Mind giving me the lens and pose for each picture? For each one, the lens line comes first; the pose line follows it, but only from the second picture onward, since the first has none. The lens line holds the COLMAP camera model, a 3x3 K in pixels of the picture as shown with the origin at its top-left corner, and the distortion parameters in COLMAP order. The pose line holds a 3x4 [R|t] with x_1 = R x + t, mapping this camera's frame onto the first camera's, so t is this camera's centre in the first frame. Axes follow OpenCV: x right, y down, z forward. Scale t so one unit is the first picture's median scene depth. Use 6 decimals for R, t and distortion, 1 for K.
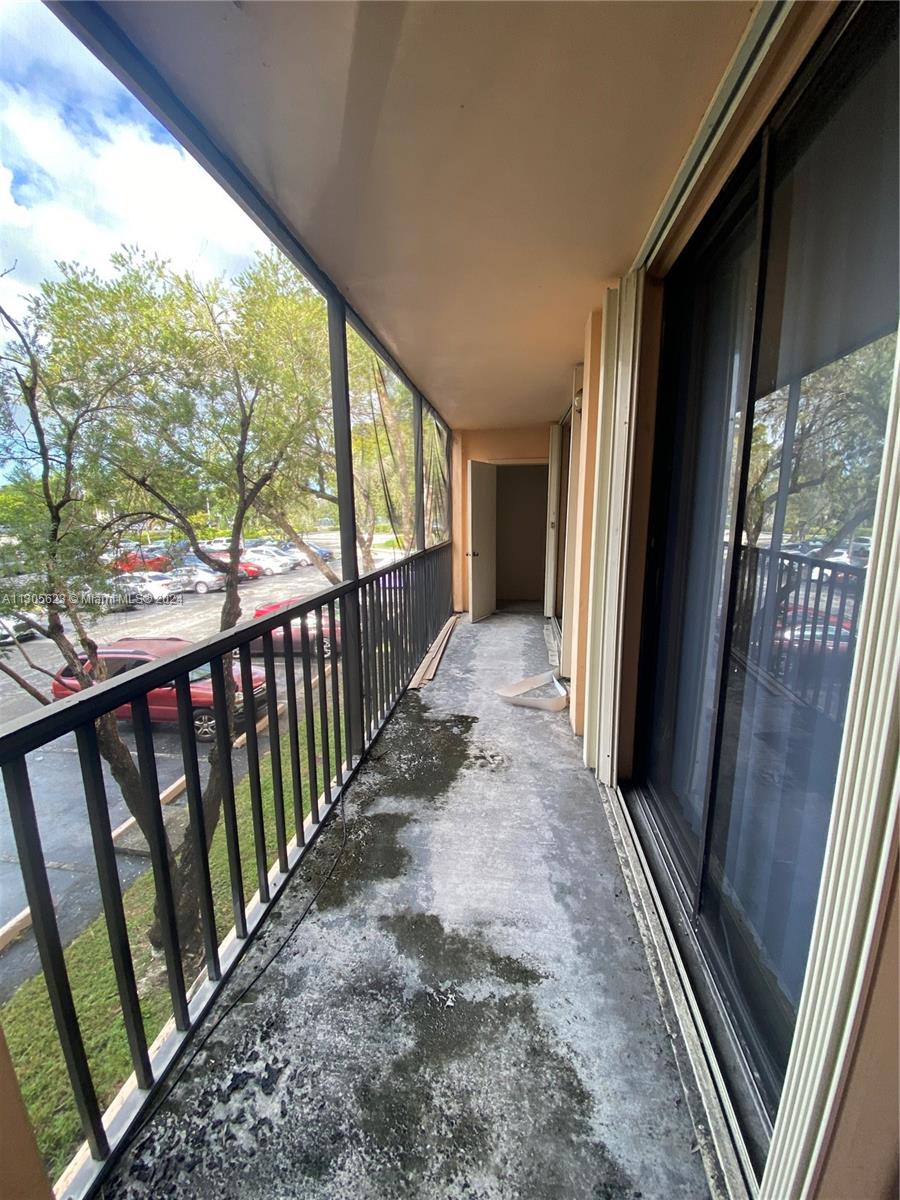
lens RADIAL K [[480.8, 0, 450.0], [0, 480.8, 600.0], [0, 0, 1]] dist [0.018779, -0.020310]
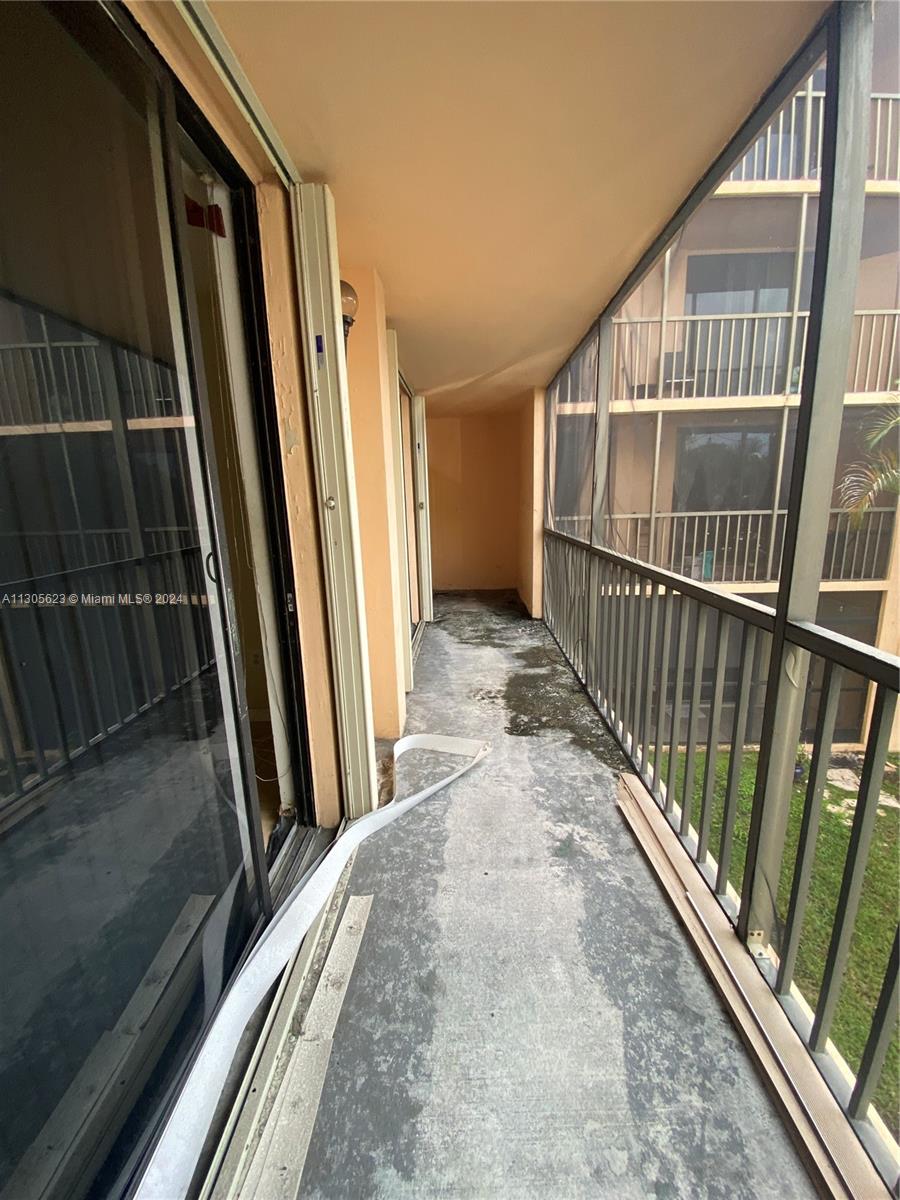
lens RADIAL K [[480.8, 0, 450.0], [0, 480.8, 600.0], [0, 0, 1]] dist [0.018779, -0.020310]
pose [[-0.994240, 0.061760, -0.087589, 0.258338], [0.023665, 0.923605, 0.382614, -0.363462], [0.104528, 0.378337, -0.919747, 1.990684]]
